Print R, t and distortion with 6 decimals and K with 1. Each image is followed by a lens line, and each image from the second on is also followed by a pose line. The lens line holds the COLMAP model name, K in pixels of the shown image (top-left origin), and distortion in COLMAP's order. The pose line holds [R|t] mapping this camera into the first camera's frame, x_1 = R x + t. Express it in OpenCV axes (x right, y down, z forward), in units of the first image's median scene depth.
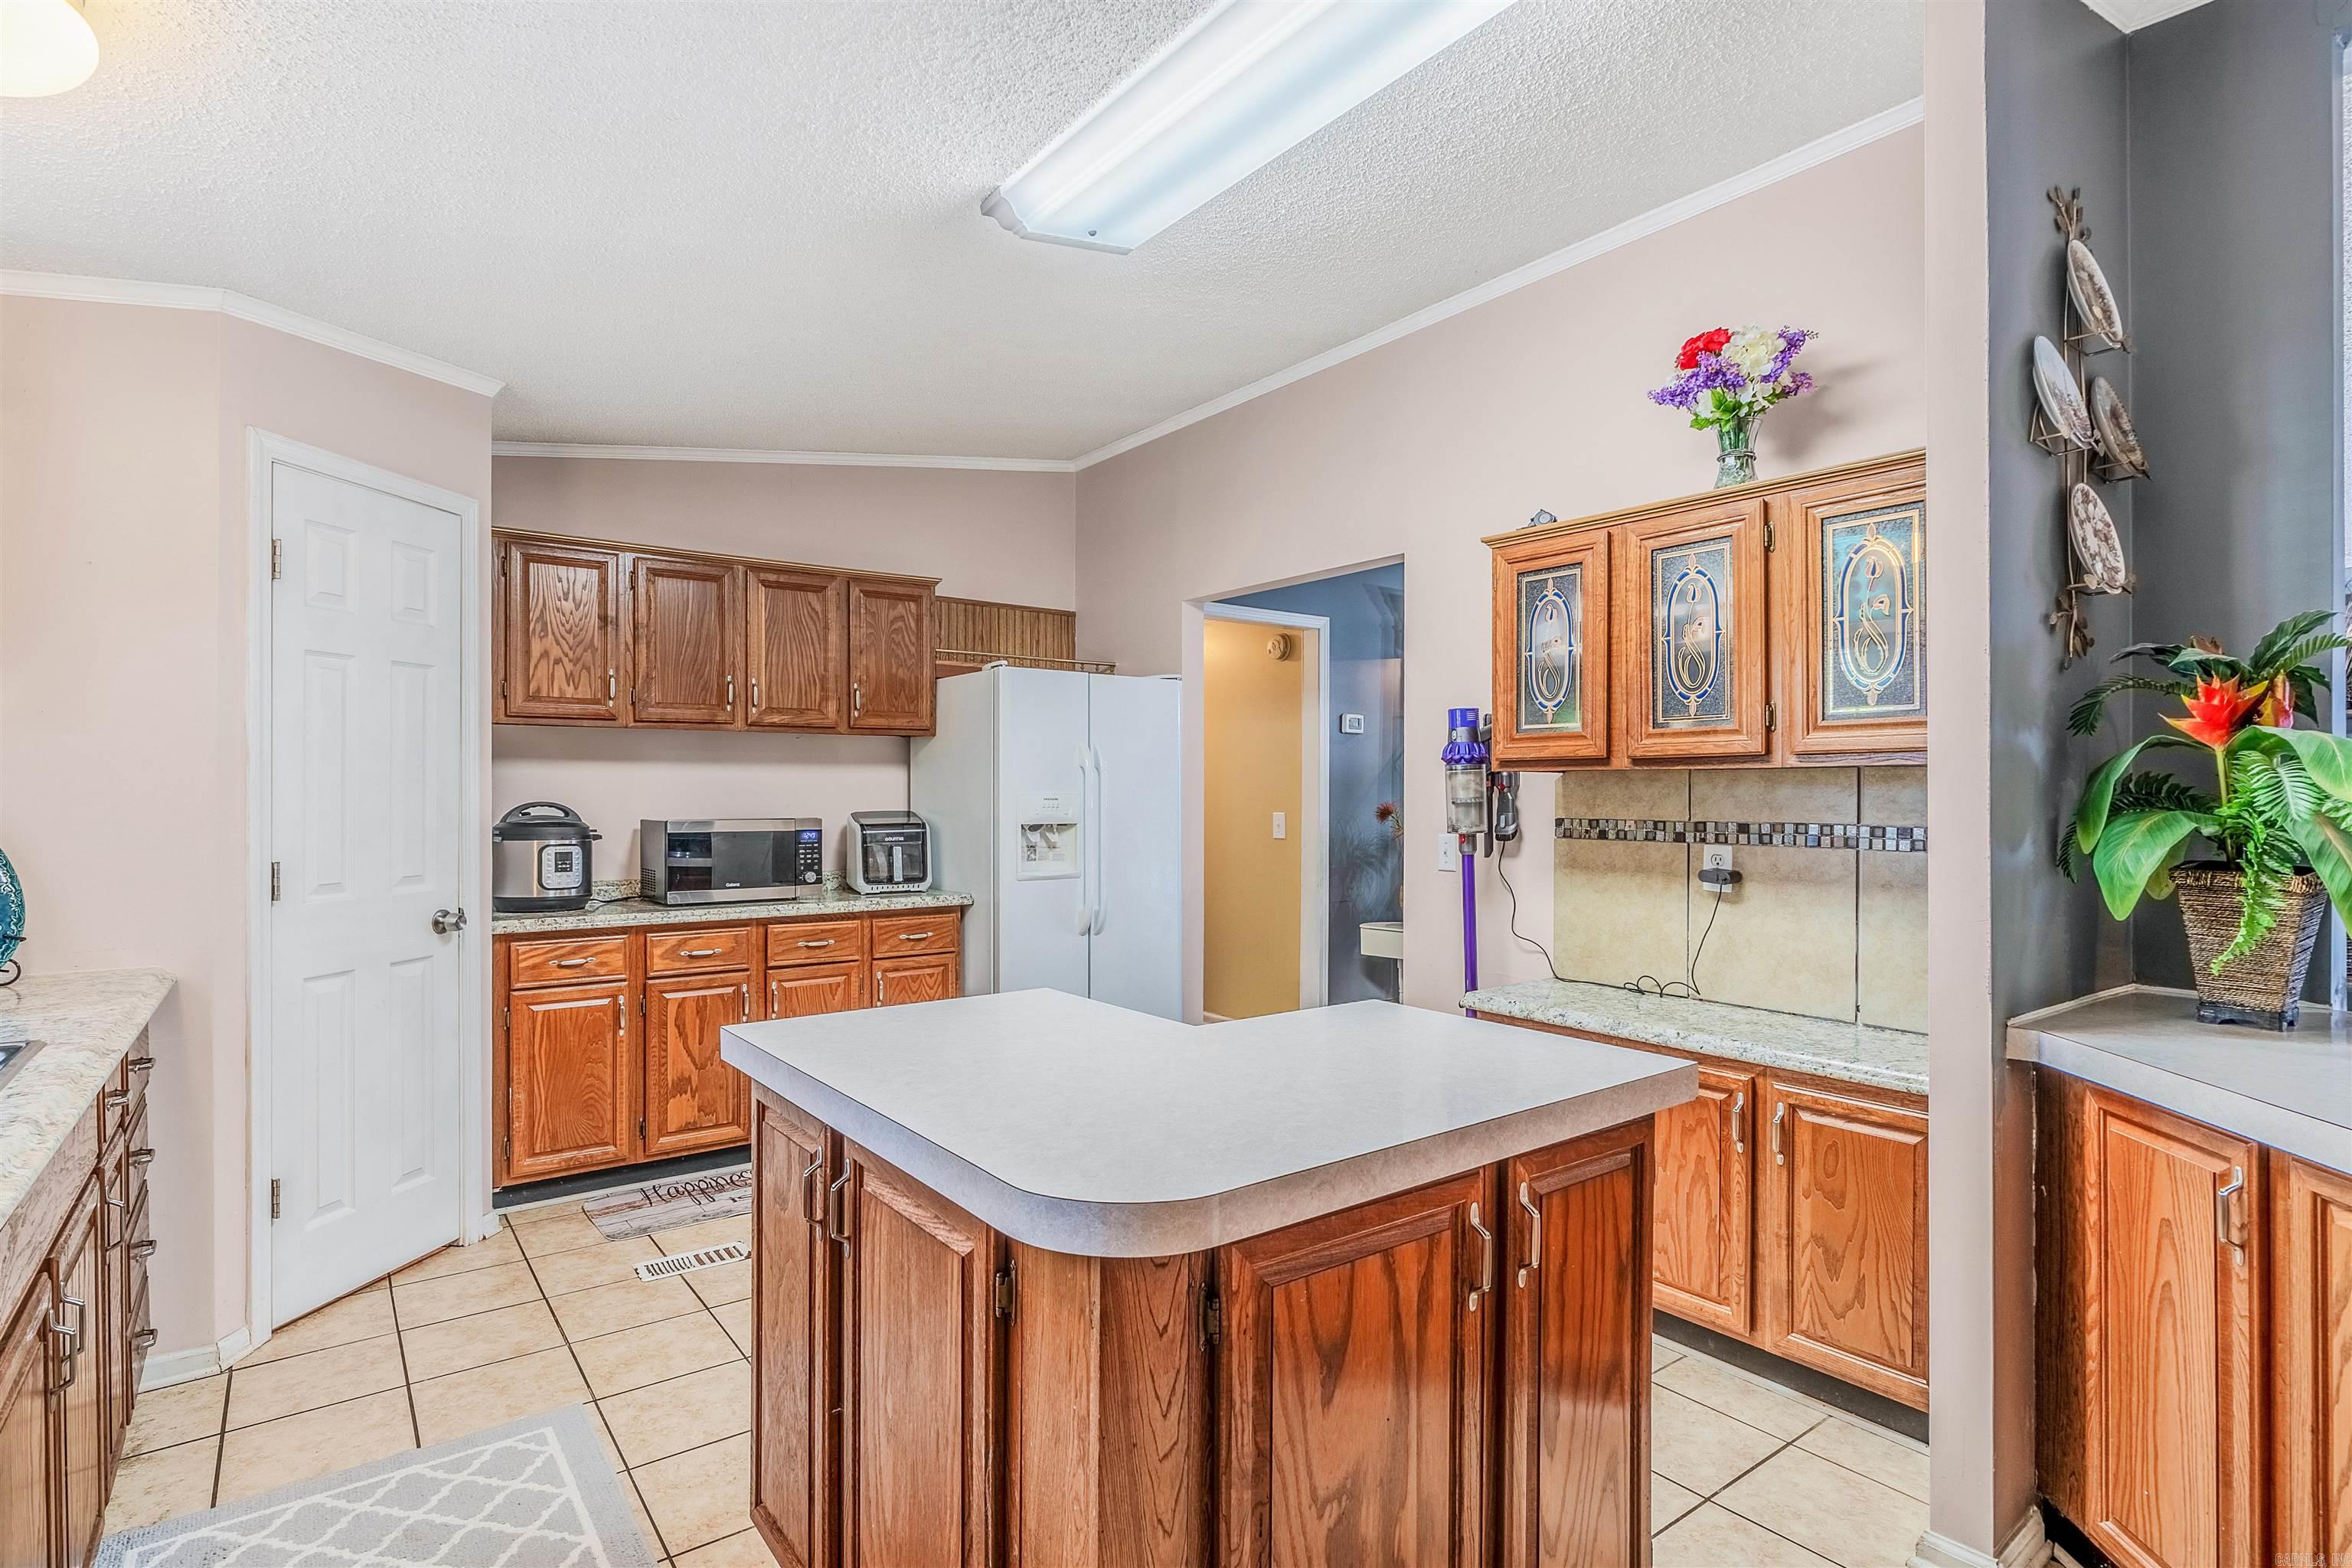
lens RADIAL K [[1149.1, 0, 1173.5], [0, 1149.1, 795.3], [0, 0, 1]] dist [-0.005023, -0.000205]
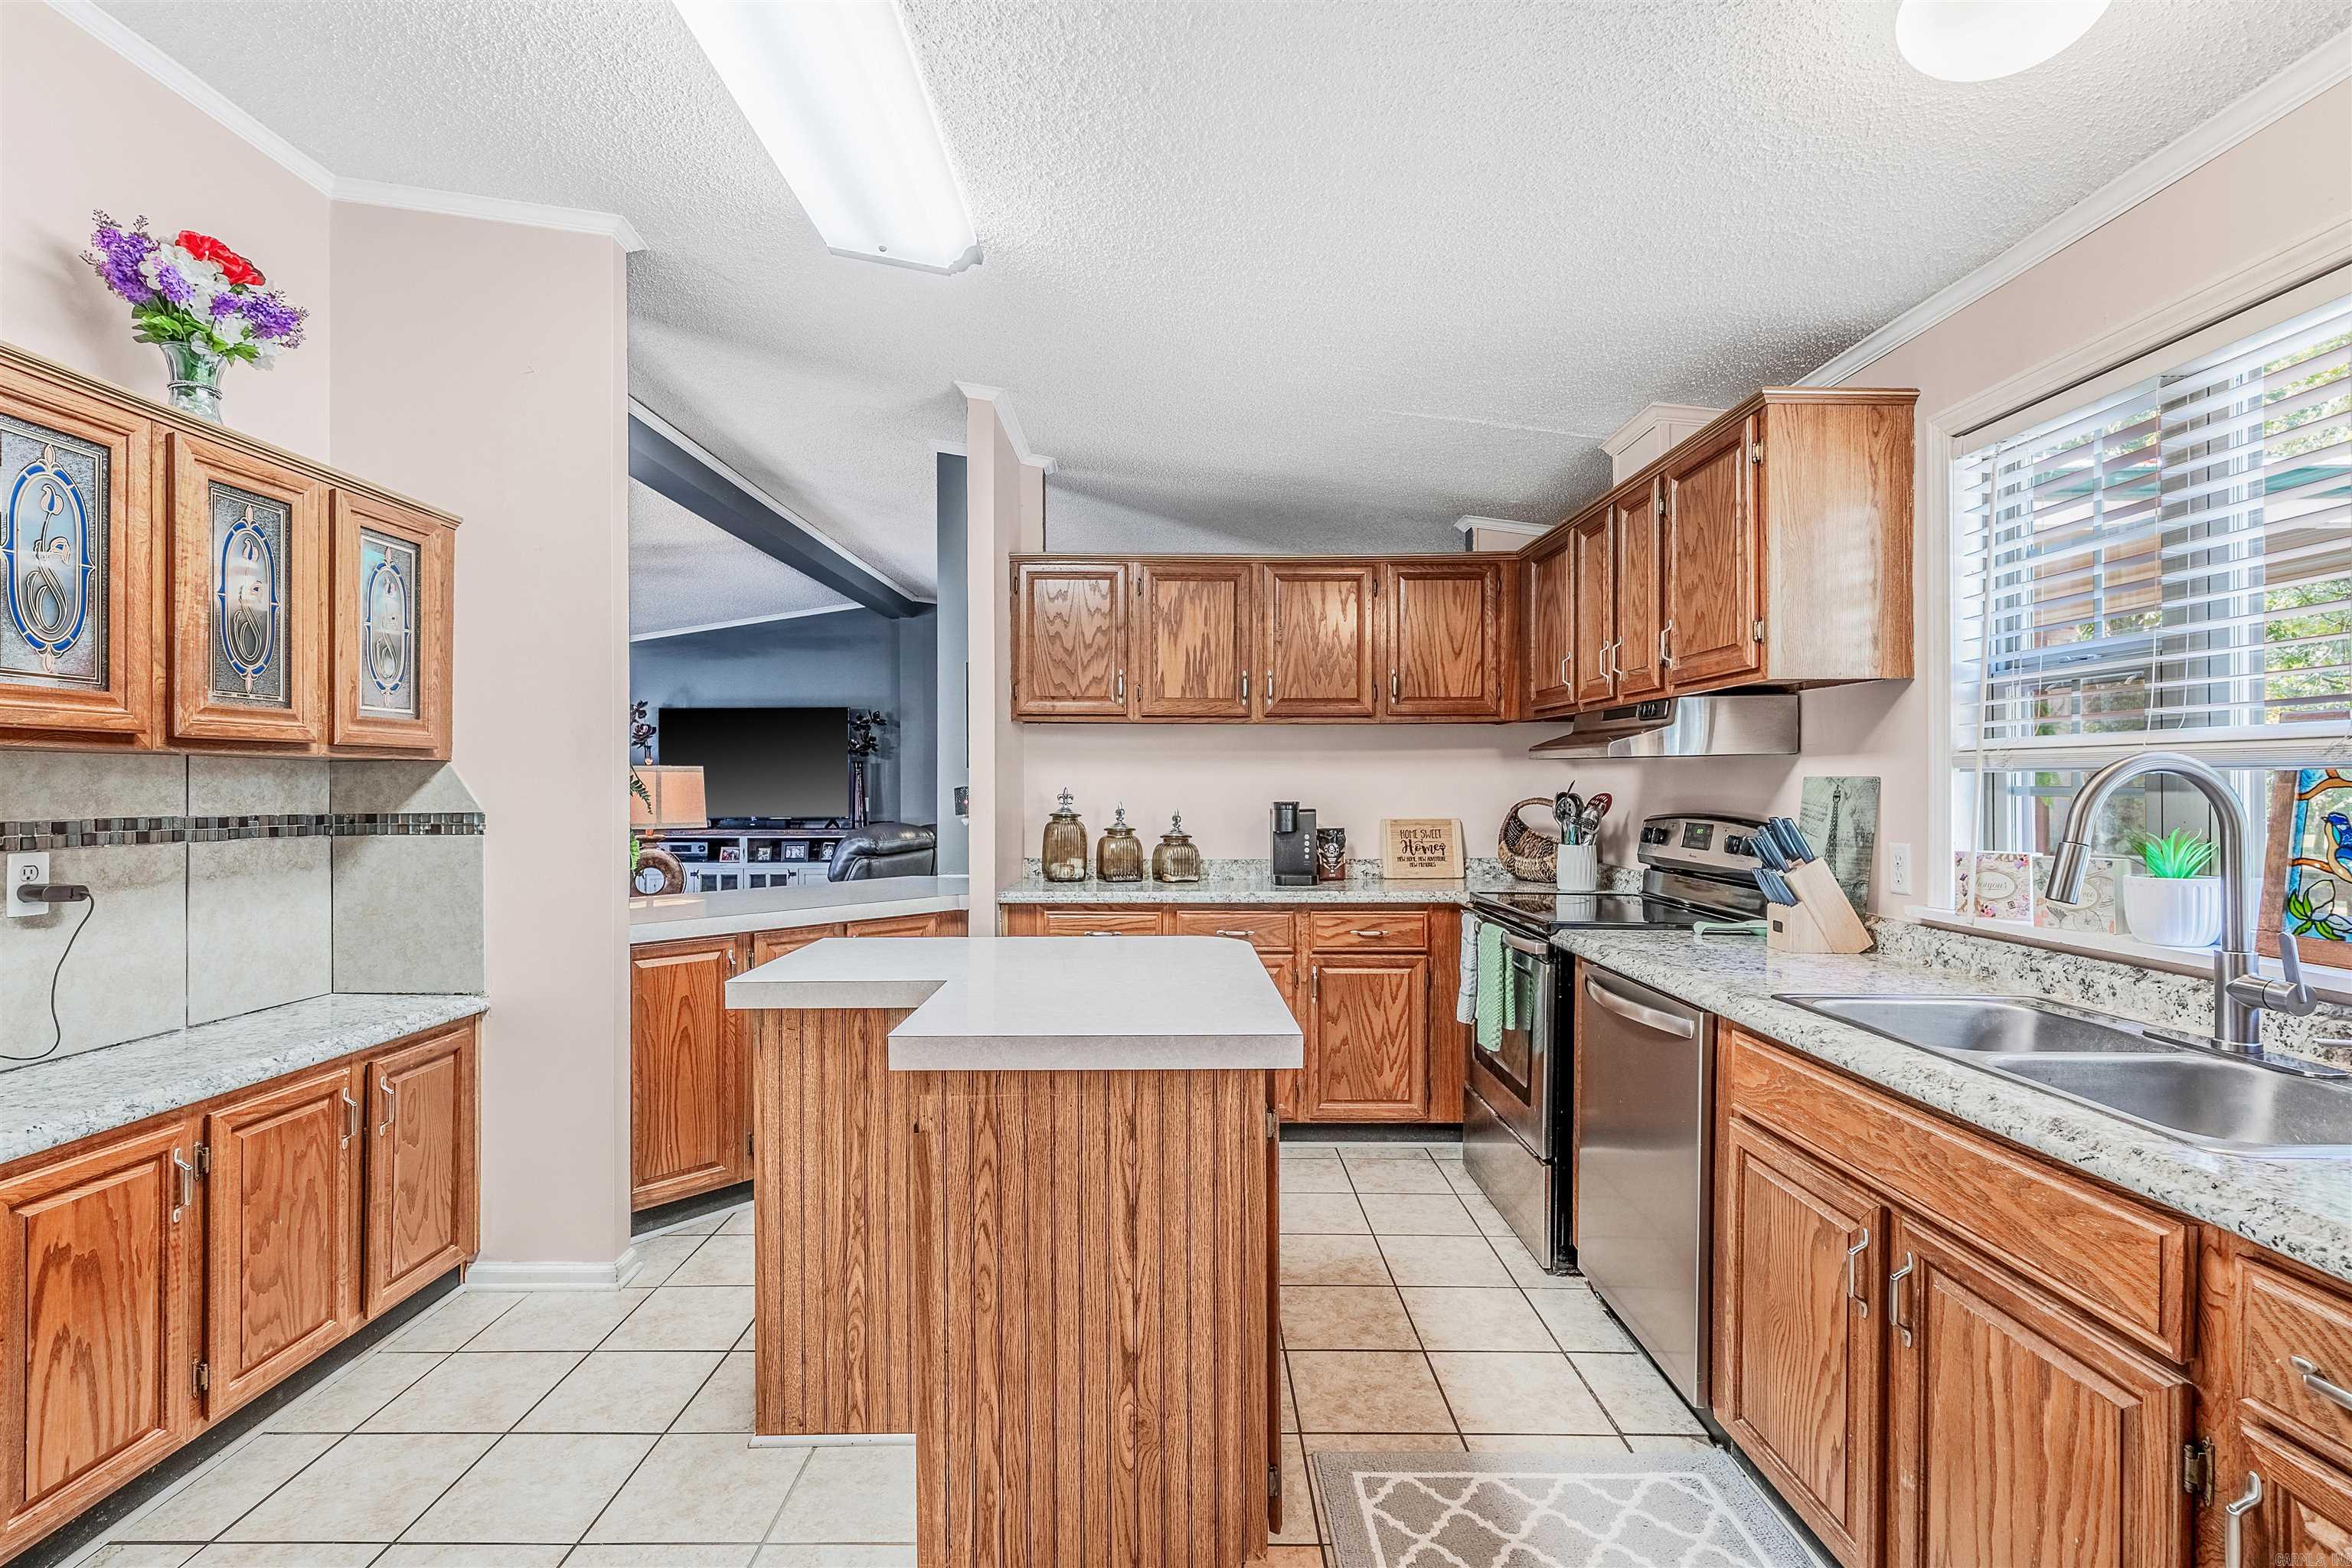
lens RADIAL K [[1100.2, 0, 1152.8], [0, 1100.2, 778.5], [0, 0, 1]] dist [-0.006143, -0.000045]
pose [[-0.788308, 0.003950, 0.615268, -0.414402], [0.002713, 0.999992, -0.002943, -0.000449], [-0.615275, -0.000651, -0.788312, 0.866265]]
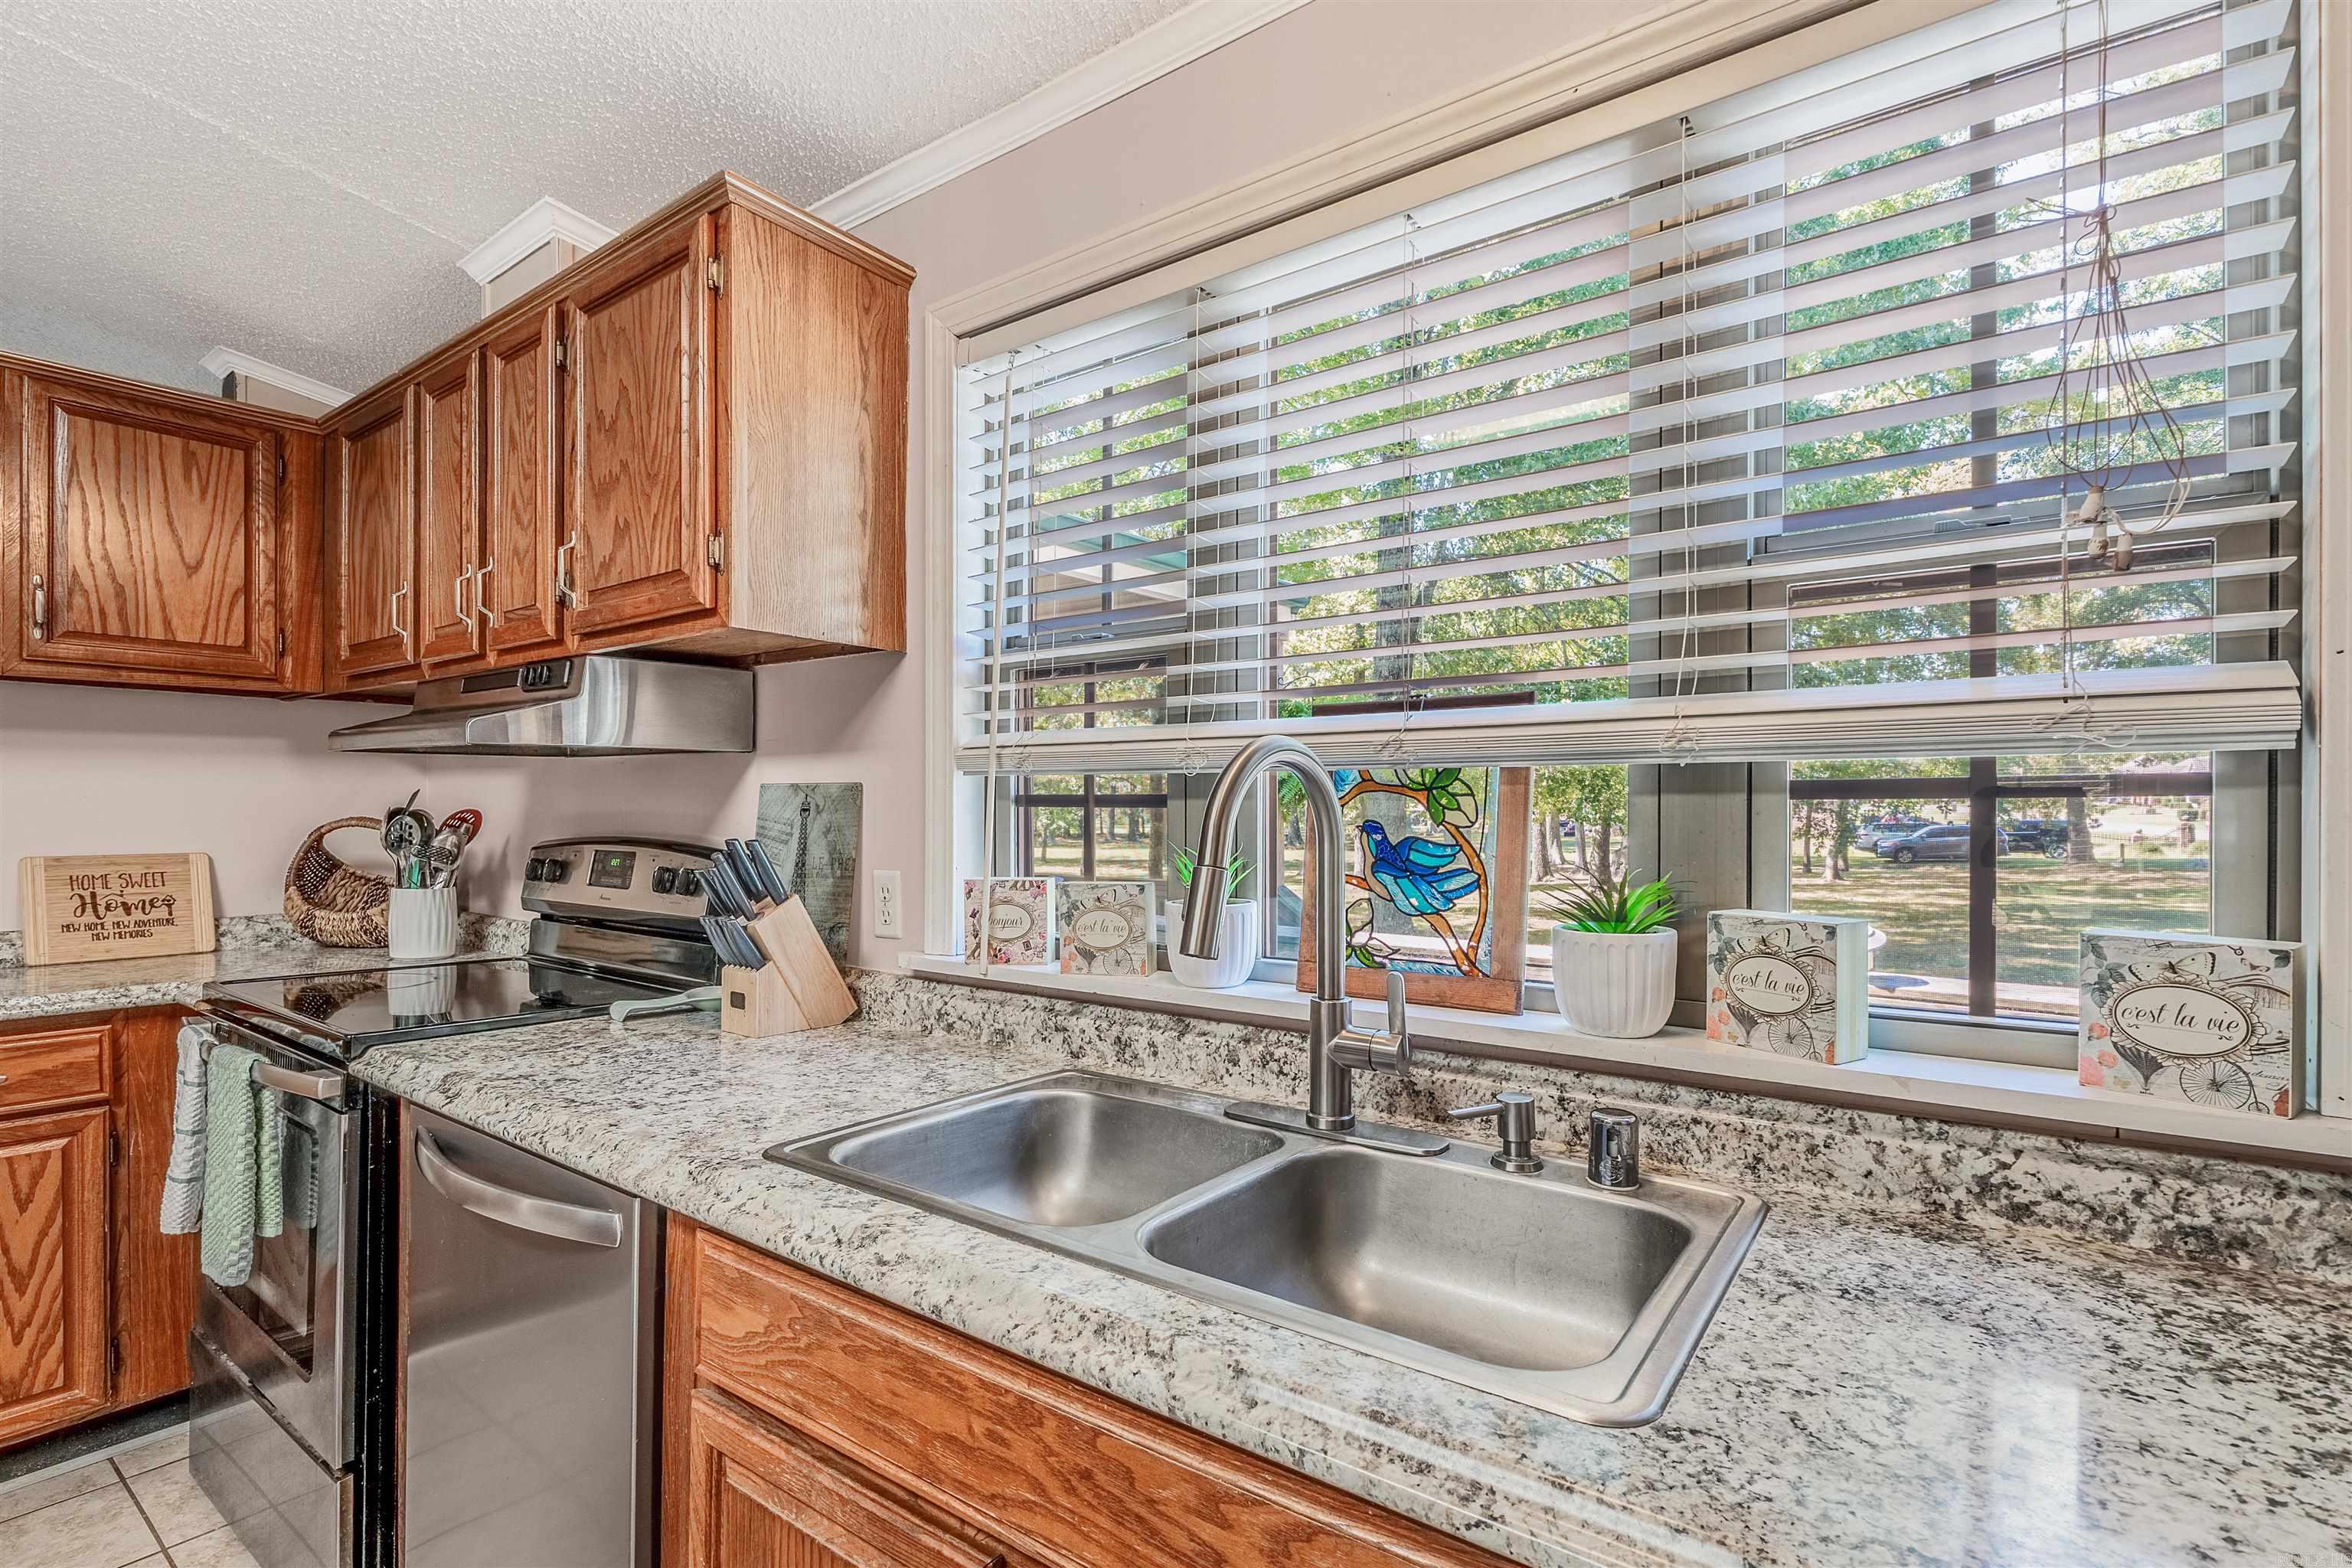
lens RADIAL K [[1100.2, 0, 1177.8], [0, 1100.2, 824.1], [0, 0, 1]] dist [-0.006143, -0.000045]
pose [[-0.959314, -0.000235, -0.282342, -0.350092], [-0.004332, 0.999894, 0.013888, 0.008954], [0.282309, 0.014546, -0.959213, 0.594712]]
